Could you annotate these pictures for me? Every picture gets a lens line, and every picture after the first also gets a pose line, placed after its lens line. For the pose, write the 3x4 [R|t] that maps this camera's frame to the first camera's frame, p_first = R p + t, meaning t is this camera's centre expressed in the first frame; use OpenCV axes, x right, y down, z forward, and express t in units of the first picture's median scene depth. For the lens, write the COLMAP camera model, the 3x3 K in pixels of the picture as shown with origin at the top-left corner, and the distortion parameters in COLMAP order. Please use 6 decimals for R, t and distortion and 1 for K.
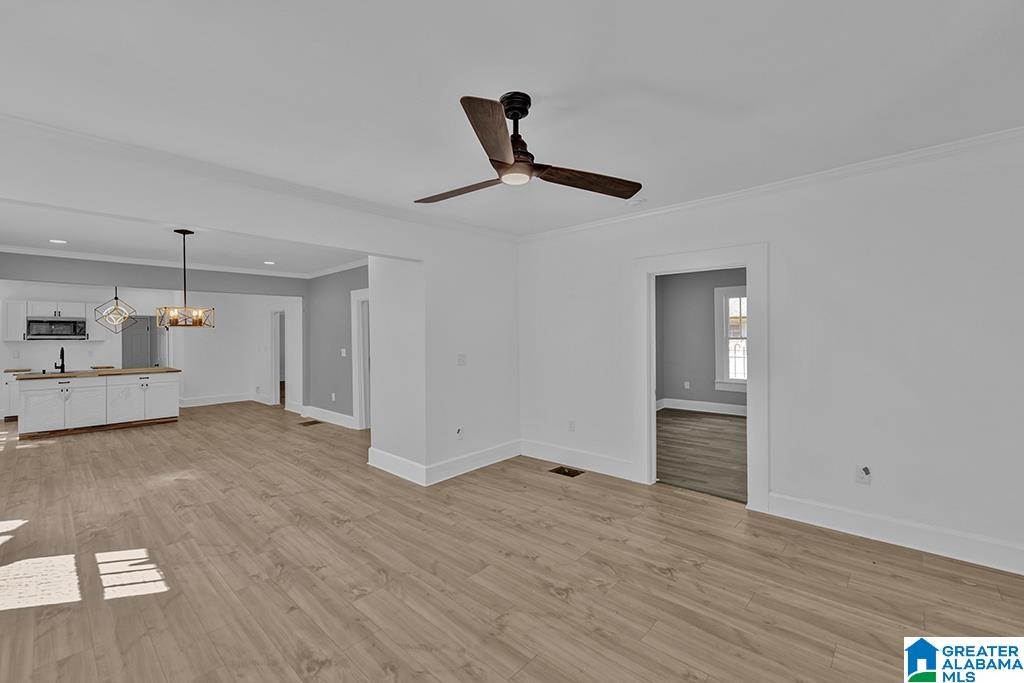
lens RADIAL K [[408.5, 0, 513.2], [0, 408.5, 337.2], [0, 0, 1]] dist [-0.002056, -0.000474]
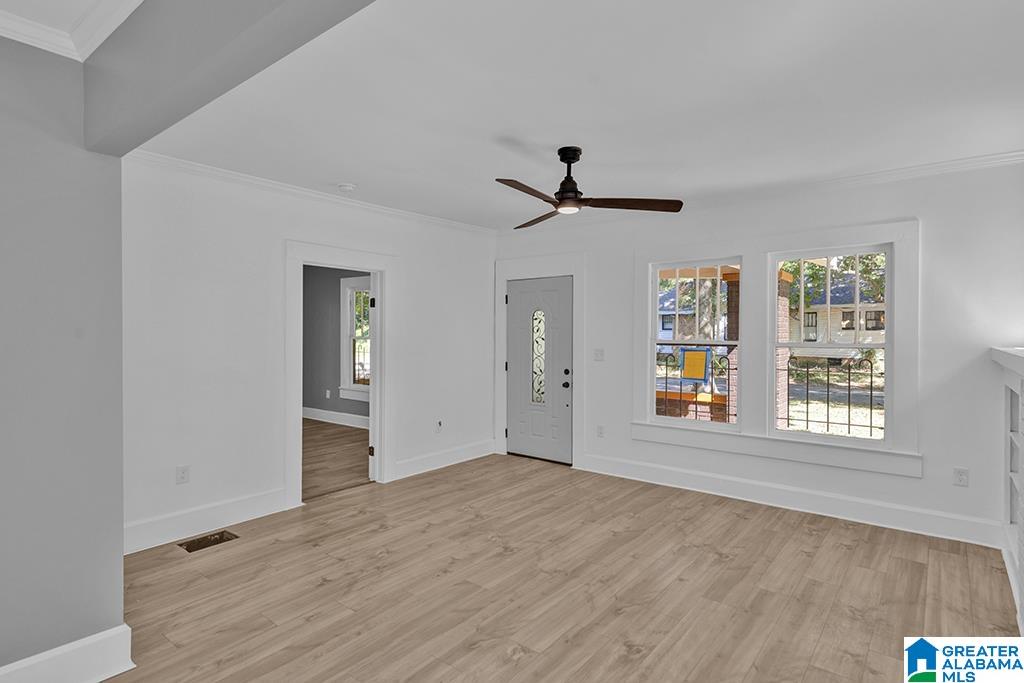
lens RADIAL K [[541.3, 0, 512.0], [0, 541.3, 341.5], [0, 0, 1]] dist [0.002215, 0.000197]
pose [[-0.046292, -0.011024, 0.998867, -4.635262], [0.008674, 0.999897, 0.011437, 0.049942], [-0.998890, 0.009194, -0.046191, 3.473378]]
